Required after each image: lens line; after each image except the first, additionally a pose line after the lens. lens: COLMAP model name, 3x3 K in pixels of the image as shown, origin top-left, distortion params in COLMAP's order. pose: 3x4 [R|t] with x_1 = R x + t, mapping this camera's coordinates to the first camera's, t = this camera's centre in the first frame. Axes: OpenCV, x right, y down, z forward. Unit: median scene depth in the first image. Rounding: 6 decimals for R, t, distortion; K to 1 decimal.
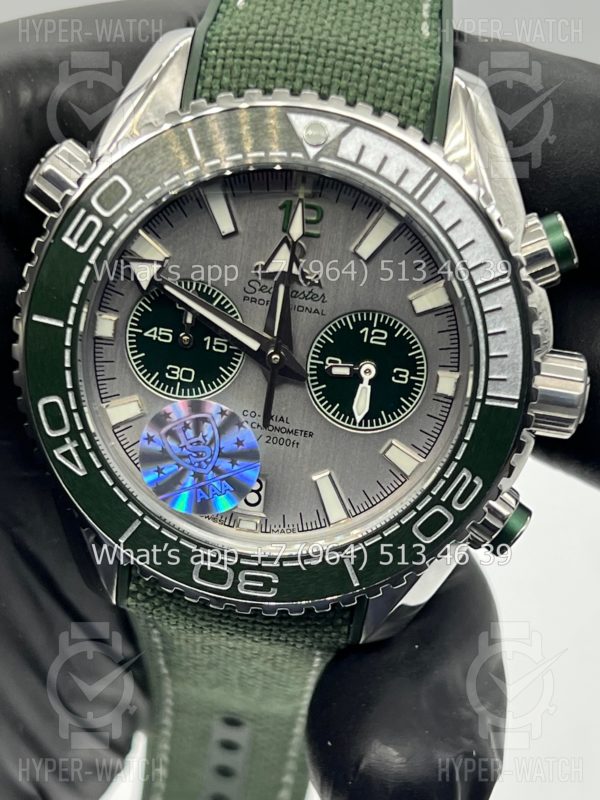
lens RADIAL K [[1608.5, 0, 302.5], [0, 1608.5, 397.2], [0, 0, 1]] dist [0.345366, 0.000000]
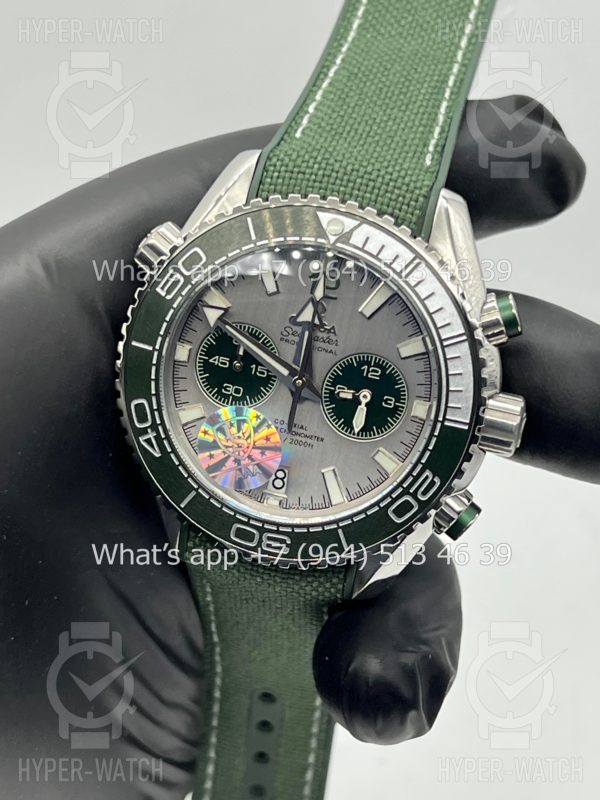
lens RADIAL K [[1608.5, 0, 318.8], [0, 1608.5, 400.9], [0, 0, 1]] dist [0.345366, 0.000000]
pose [[0.994742, 0.067228, -0.077255, 0.109324], [-0.071737, 0.995785, -0.057148, 0.070446], [0.073088, 0.062389, 0.995372, -0.394419]]
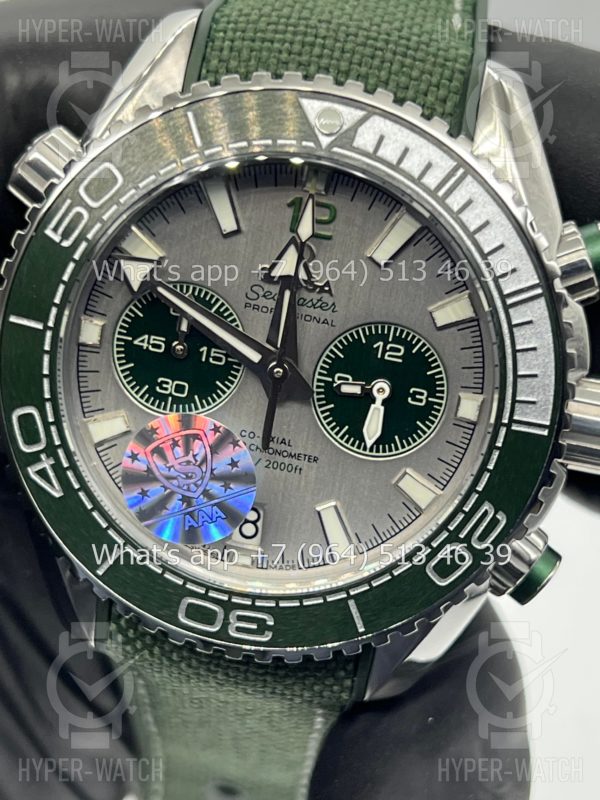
lens RADIAL K [[1608.5, 0, 304.4], [0, 1608.5, 401.2], [0, 0, 1]] dist [0.345366, 0.000000]
pose [[0.999326, 0.030159, -0.020934, 0.016993], [-0.031149, 0.998327, -0.048712, 0.035014], [0.019430, 0.049331, 0.998593, 0.105559]]
